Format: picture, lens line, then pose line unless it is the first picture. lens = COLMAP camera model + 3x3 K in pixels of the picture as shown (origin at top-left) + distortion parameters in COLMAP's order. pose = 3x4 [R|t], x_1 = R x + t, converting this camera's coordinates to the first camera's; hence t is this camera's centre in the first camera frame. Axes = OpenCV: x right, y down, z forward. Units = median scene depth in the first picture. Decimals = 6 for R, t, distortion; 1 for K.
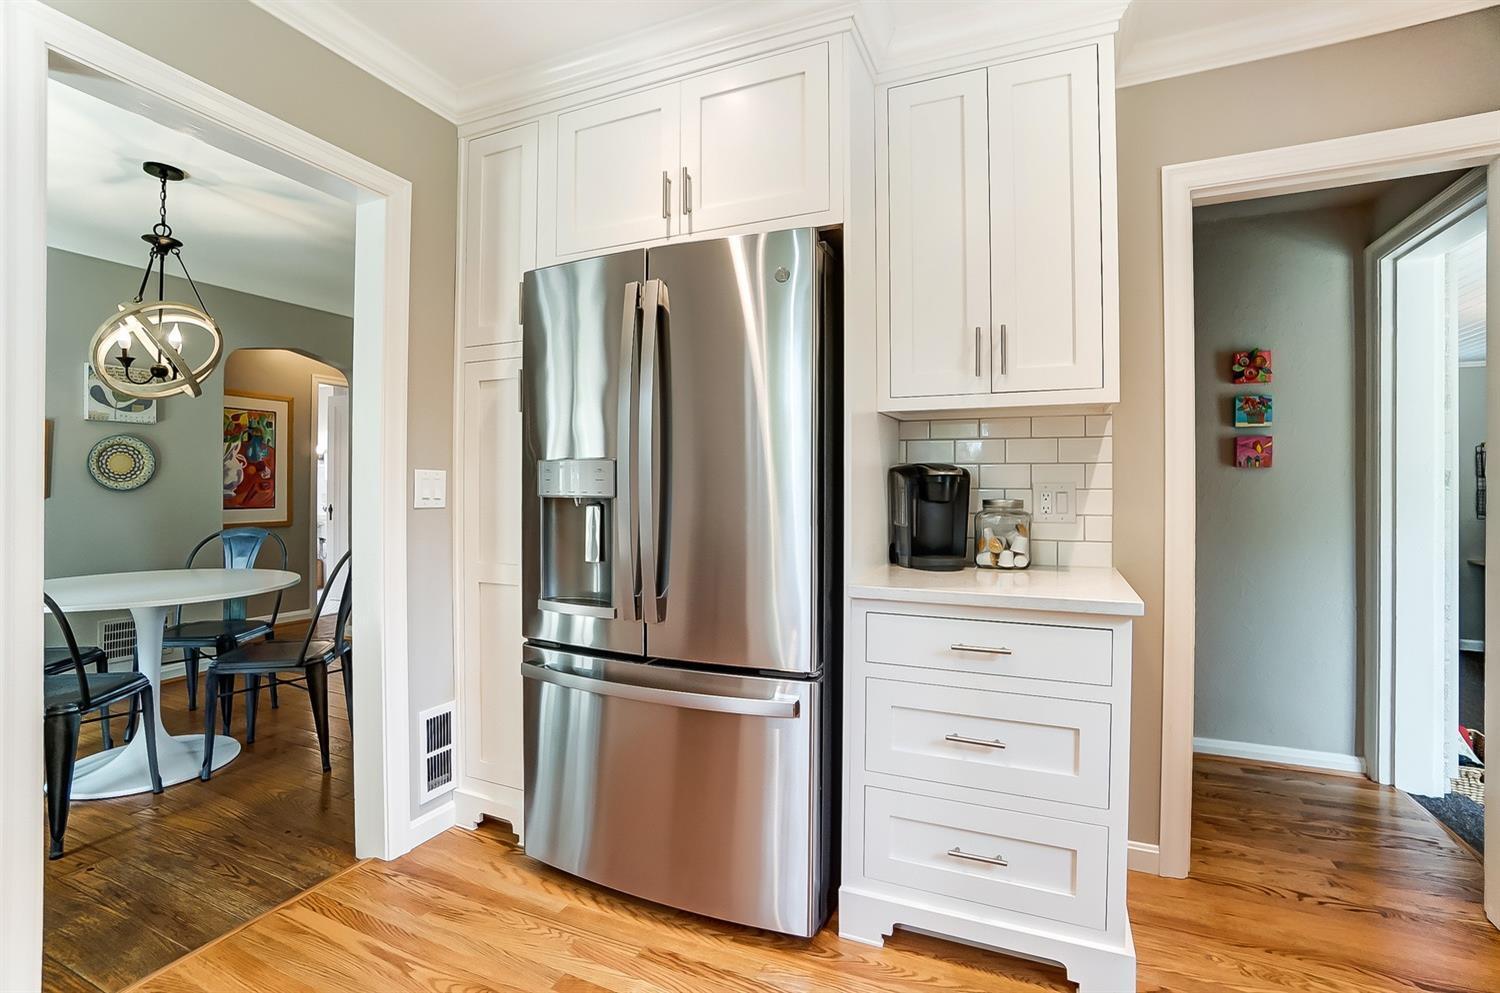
lens RADIAL K [[670.1, 0, 759.1], [0, 670.1, 486.9], [0, 0, 1]] dist [-0.046634, 0.010764]
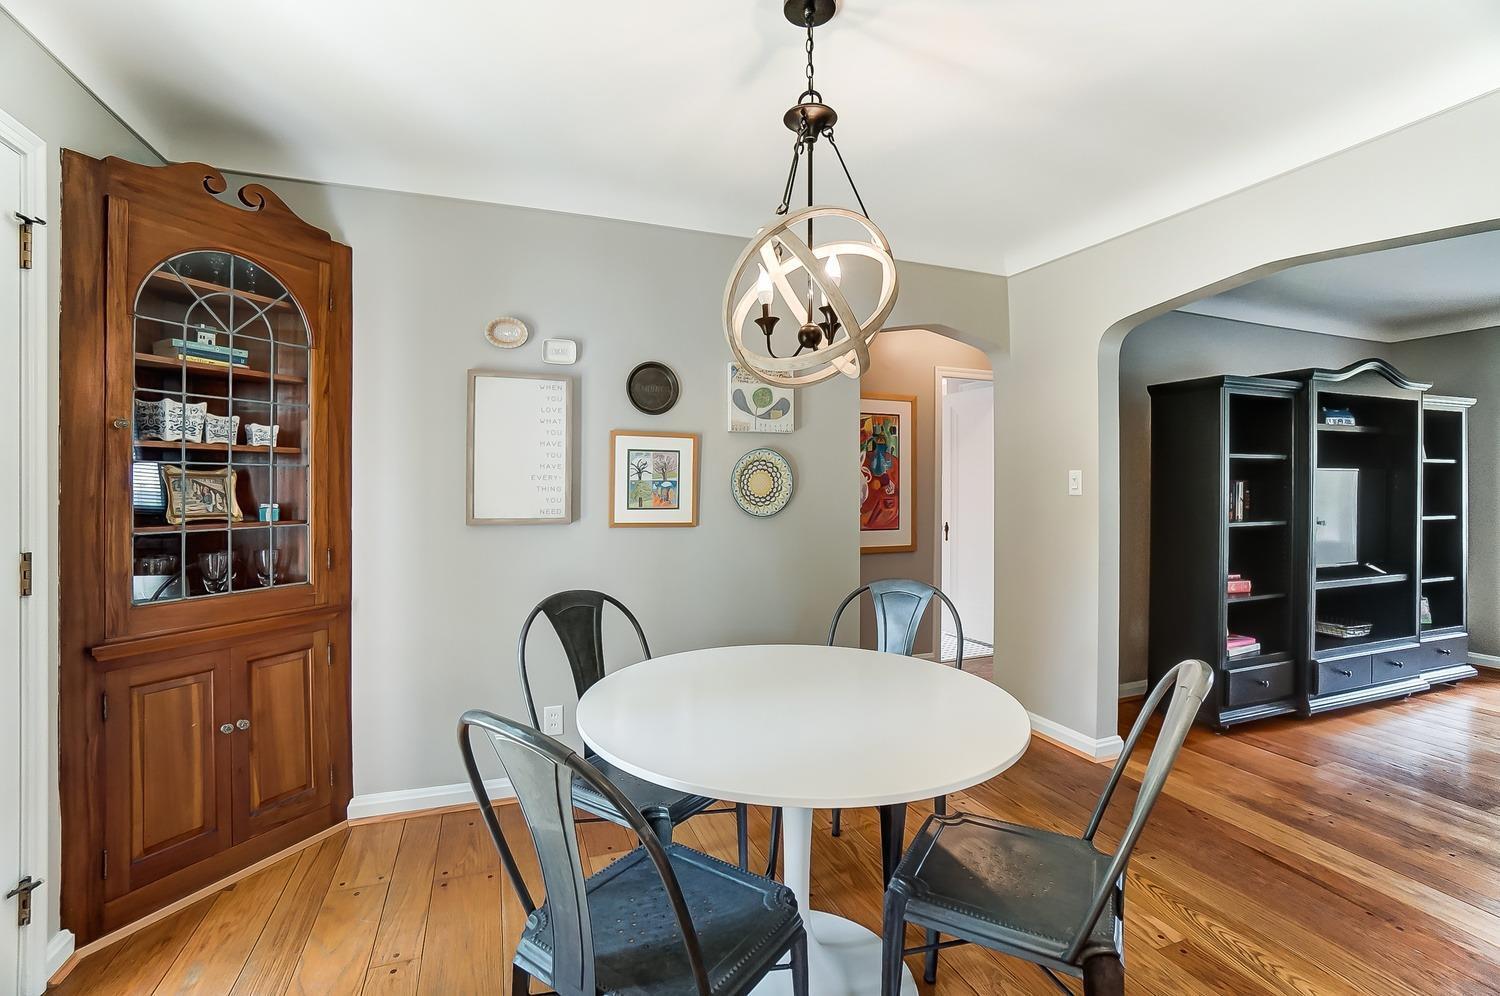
lens RADIAL K [[670.1, 0, 744.3], [0, 670.1, 489.4], [0, 0, 1]] dist [-0.046634, 0.010764]
pose [[0.695792, -0.002022, -0.718240, -0.395172], [0.002028, 0.999998, -0.000850, -0.028123], [0.718240, -0.000865, 0.695795, 0.397350]]
